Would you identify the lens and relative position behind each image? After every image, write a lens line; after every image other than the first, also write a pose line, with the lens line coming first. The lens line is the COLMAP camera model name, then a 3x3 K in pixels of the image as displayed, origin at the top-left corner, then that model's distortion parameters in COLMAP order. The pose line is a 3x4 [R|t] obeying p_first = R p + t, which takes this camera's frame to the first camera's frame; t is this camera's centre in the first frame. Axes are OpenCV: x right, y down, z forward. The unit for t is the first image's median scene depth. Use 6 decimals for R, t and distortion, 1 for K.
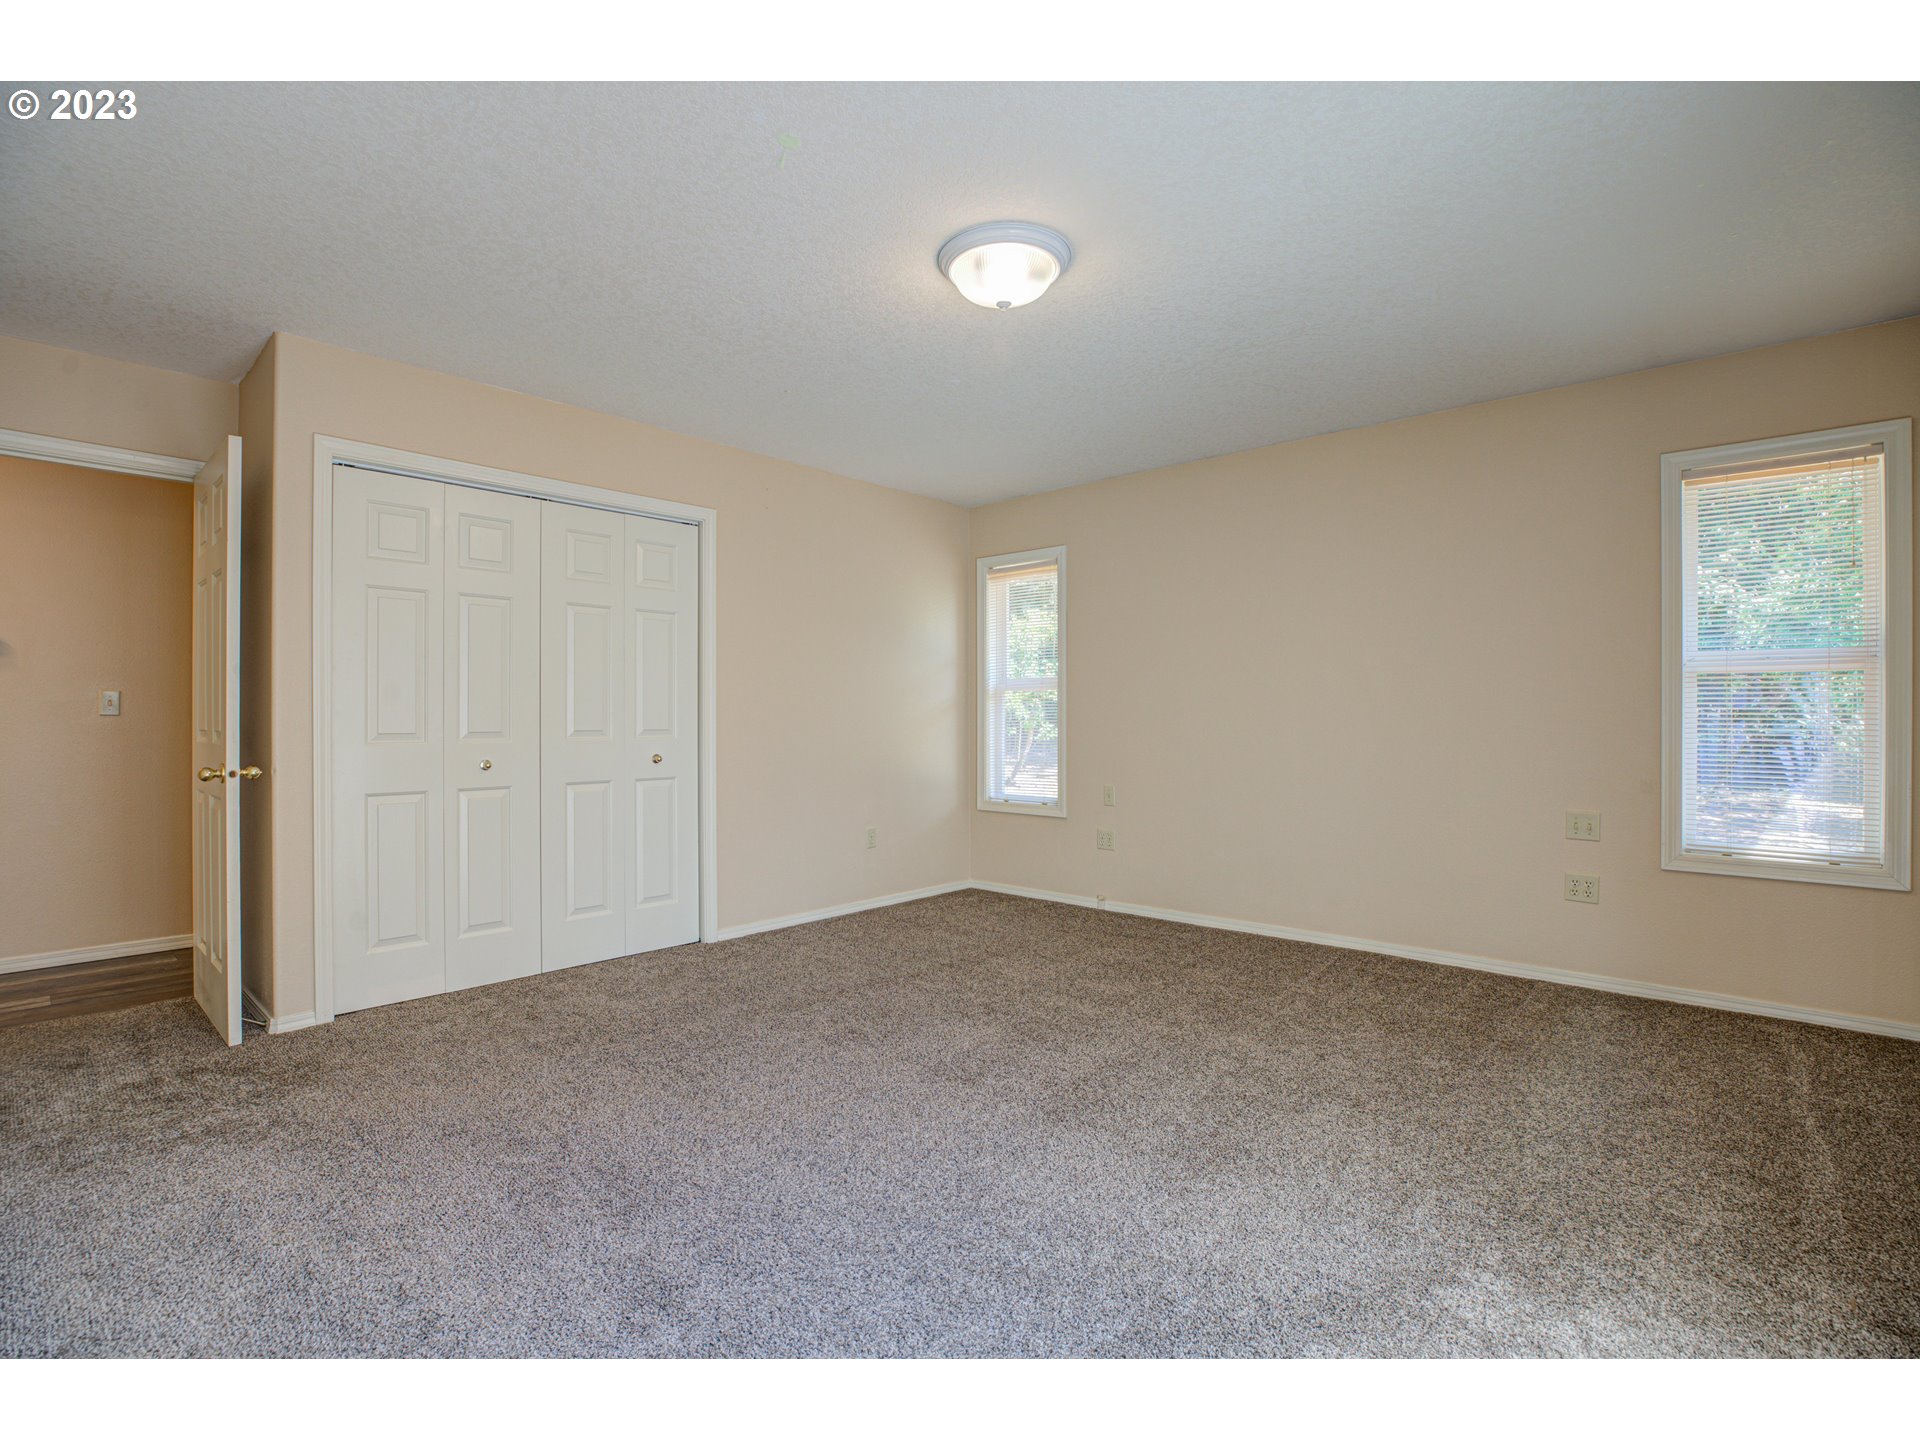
lens RADIAL K [[904.5, 0, 954.3], [0, 904.5, 727.9], [0, 0, 1]] dist [-0.046004, 0.013119]
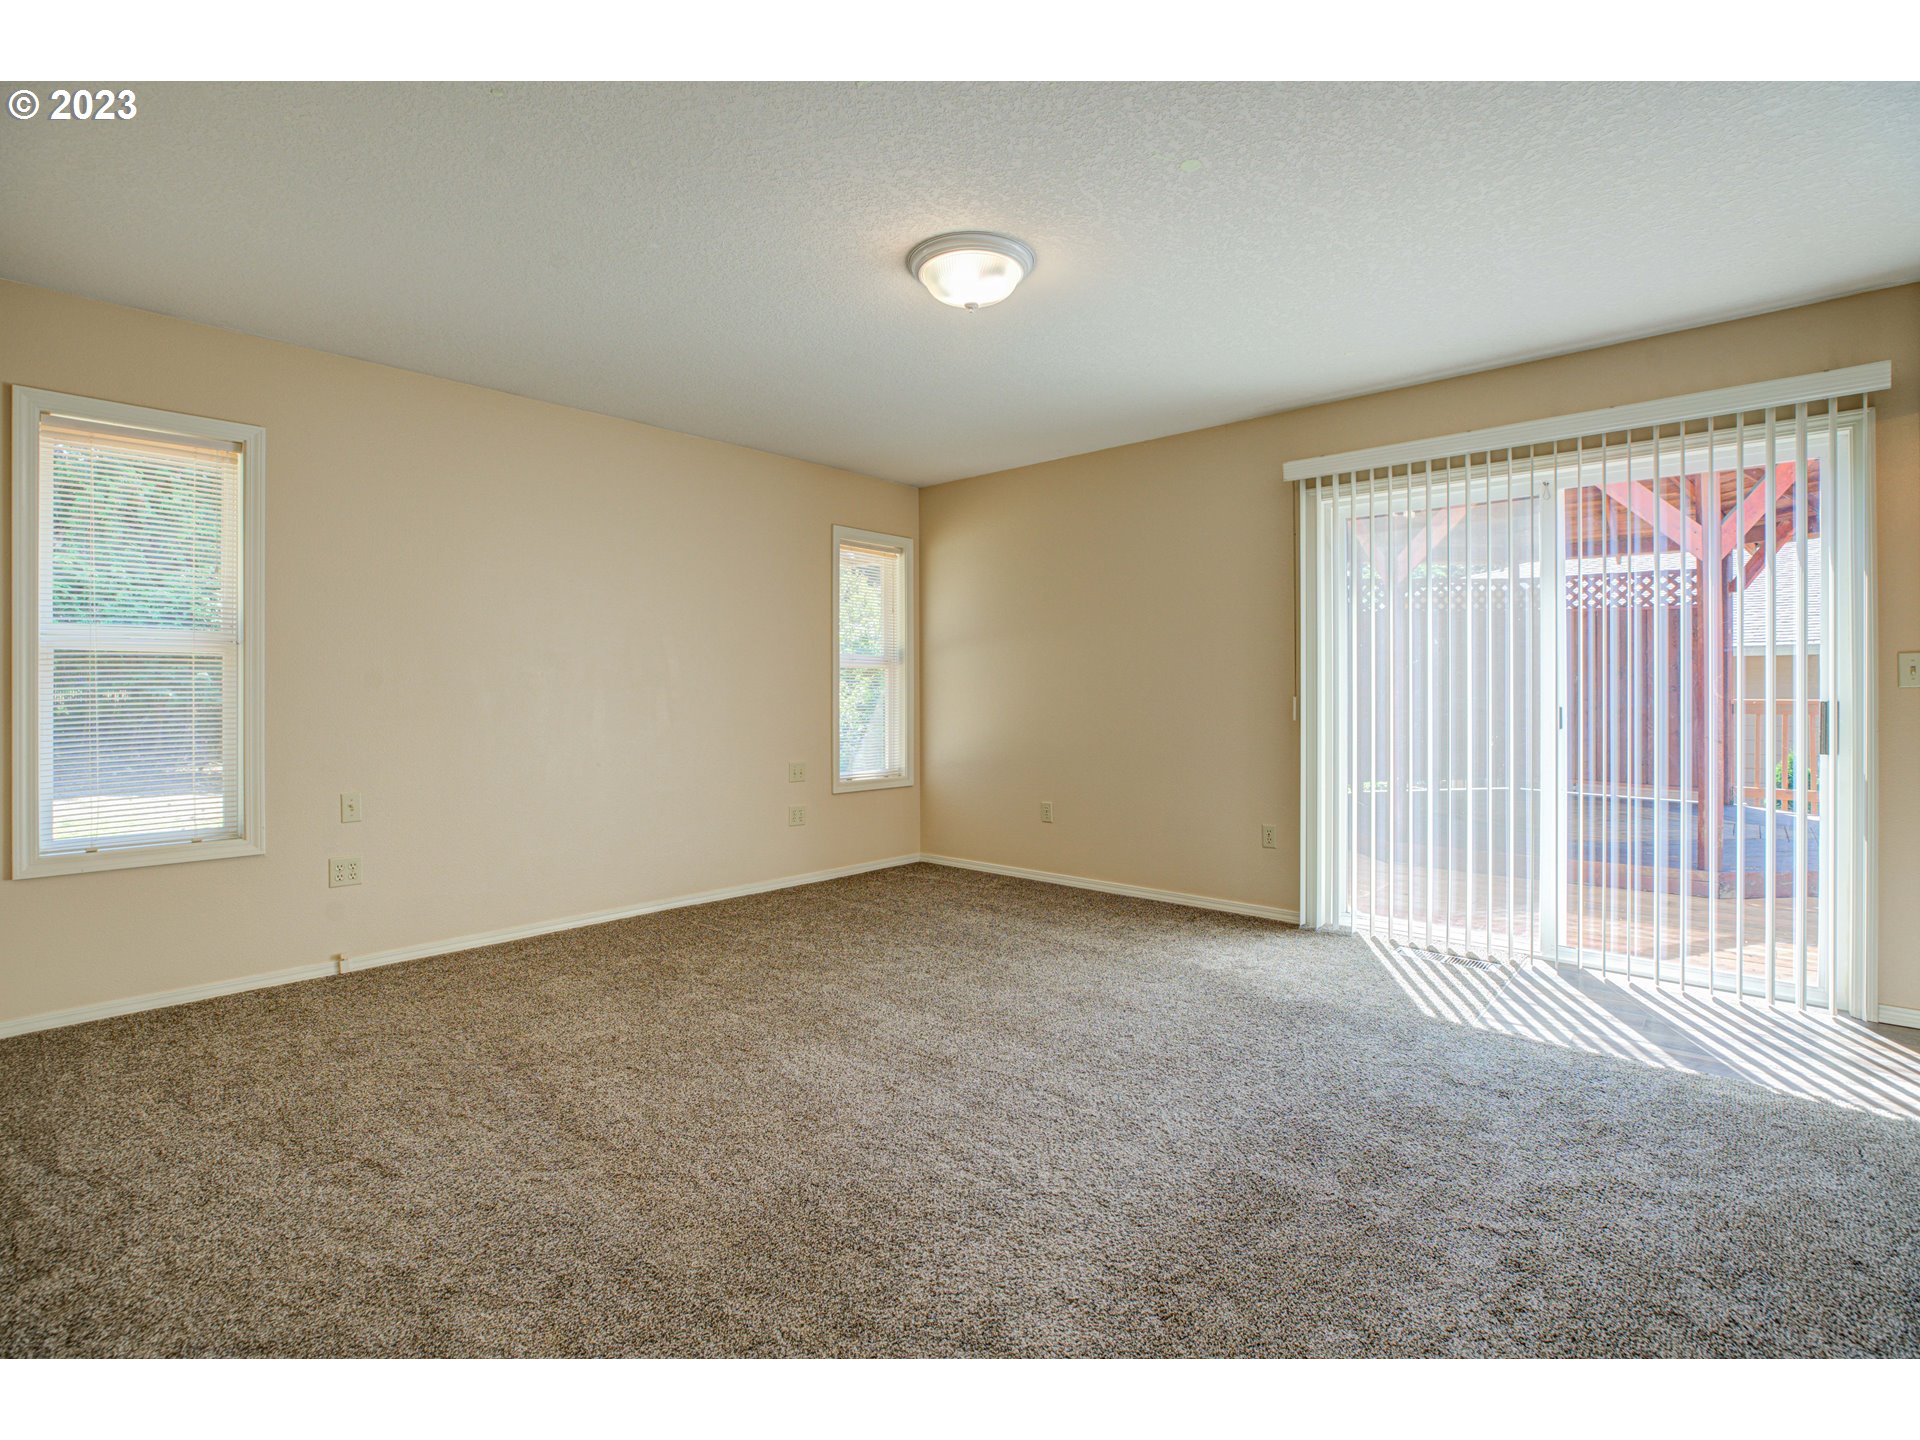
lens RADIAL K [[903.6, 0, 963.7], [0, 903.6, 710.7], [0, 0, 1]] dist [-0.043056, 0.012917]
pose [[-0.005201, -0.016166, 0.999856, -0.744292], [0.013738, 0.999774, 0.016236, -0.007014], [-0.999892, 0.013820, -0.004978, 0.747564]]
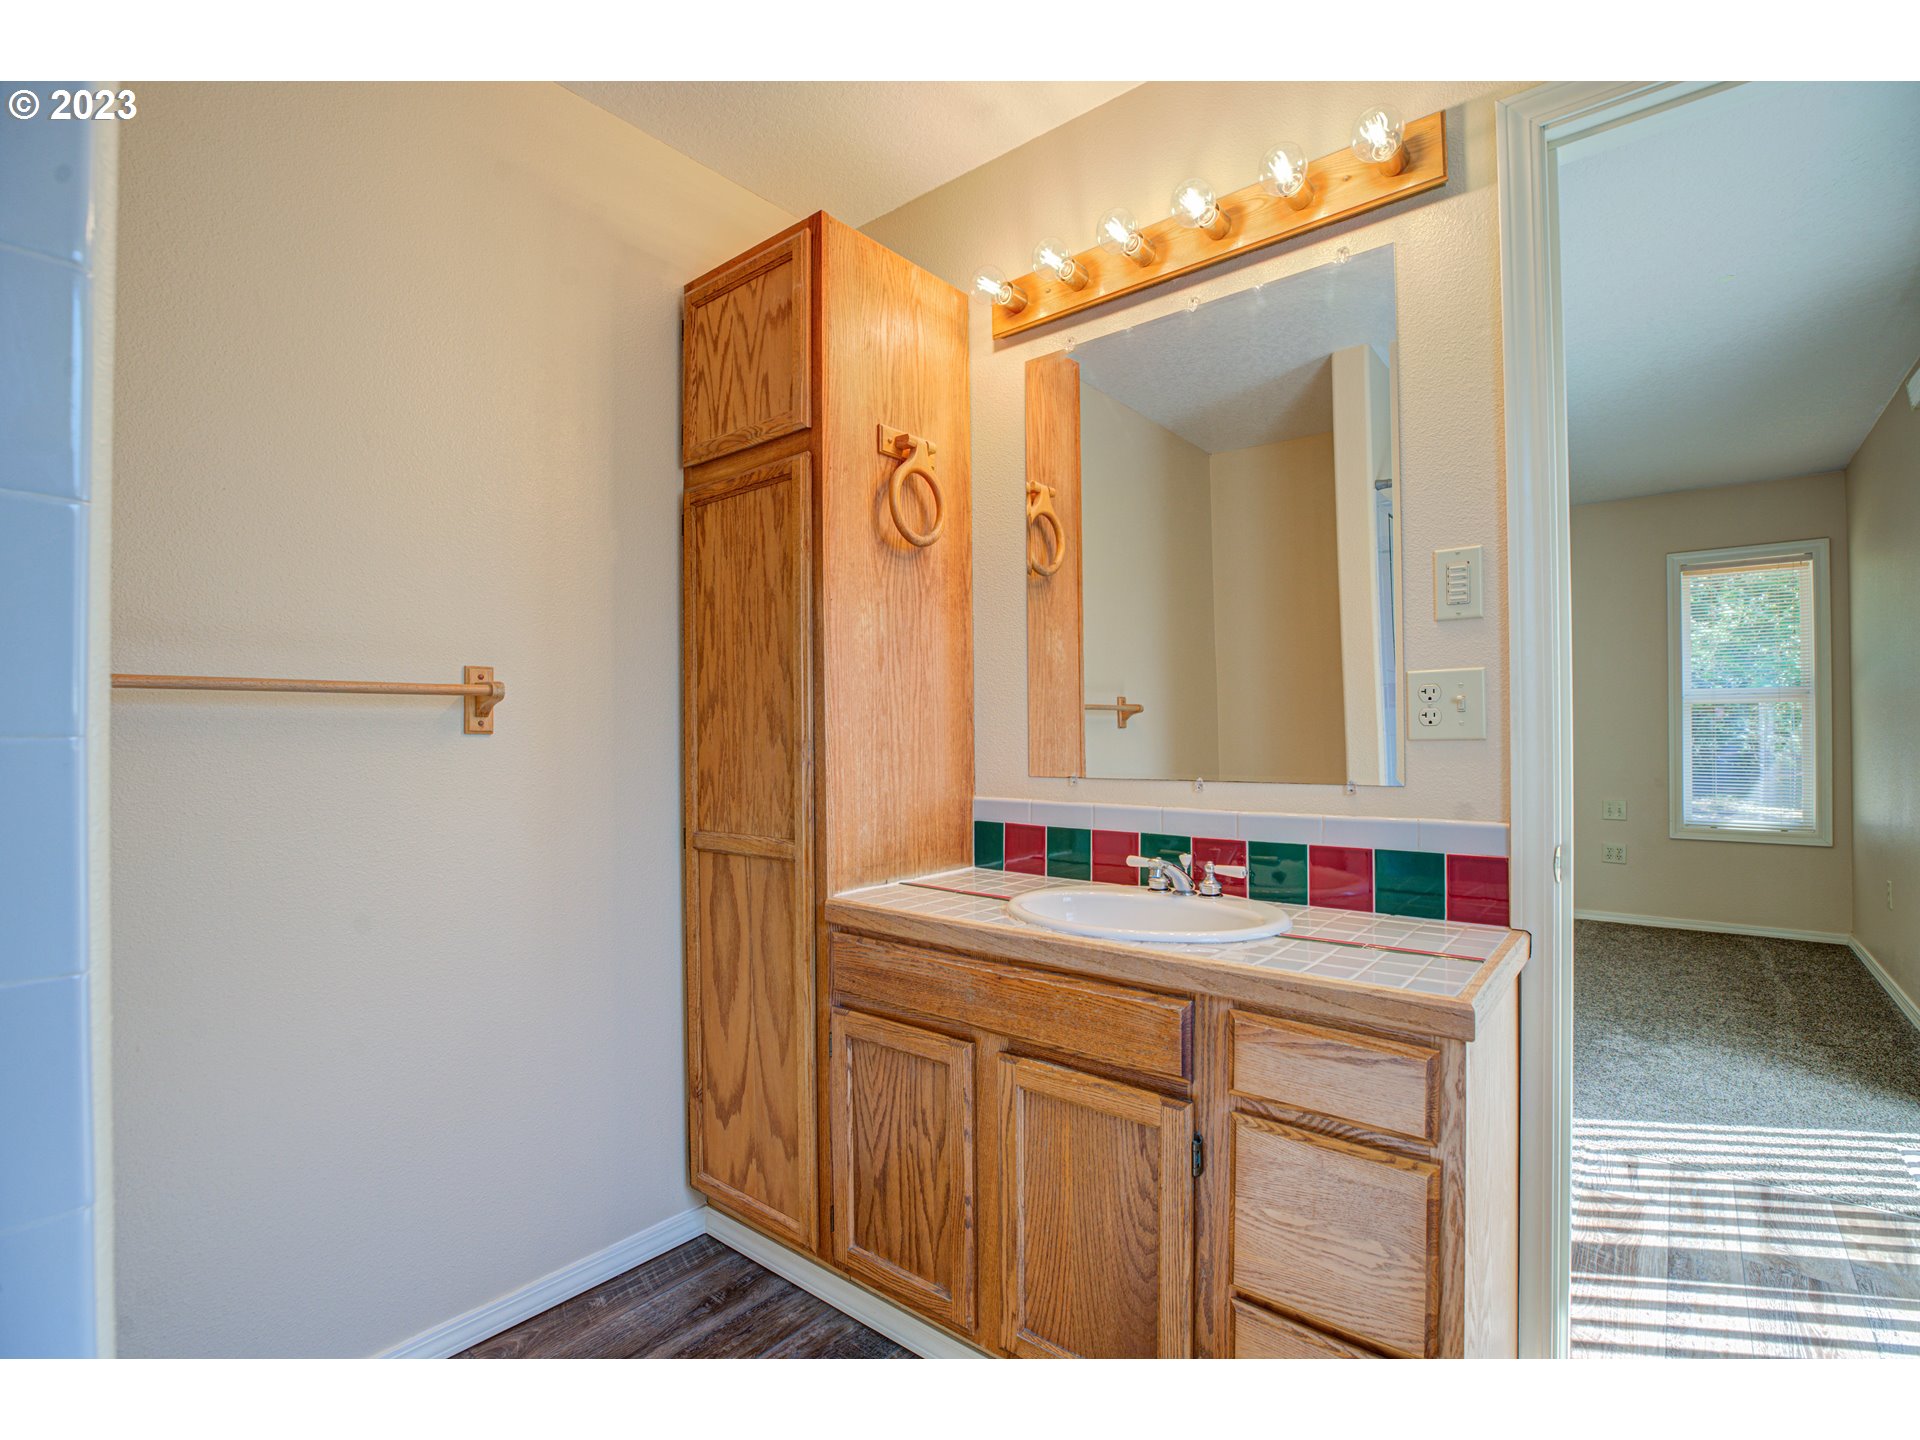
lens RADIAL K [[906.2, 0, 953.8], [0, 906.2, 743.1], [0, 0, 1]] dist [-0.048774, 0.013303]
pose [[0.999072, -0.006892, 0.042506, -0.425084], [0.007133, 0.999959, -0.005512, 0.002323], [-0.042466, 0.005810, 0.999081, -0.391567]]
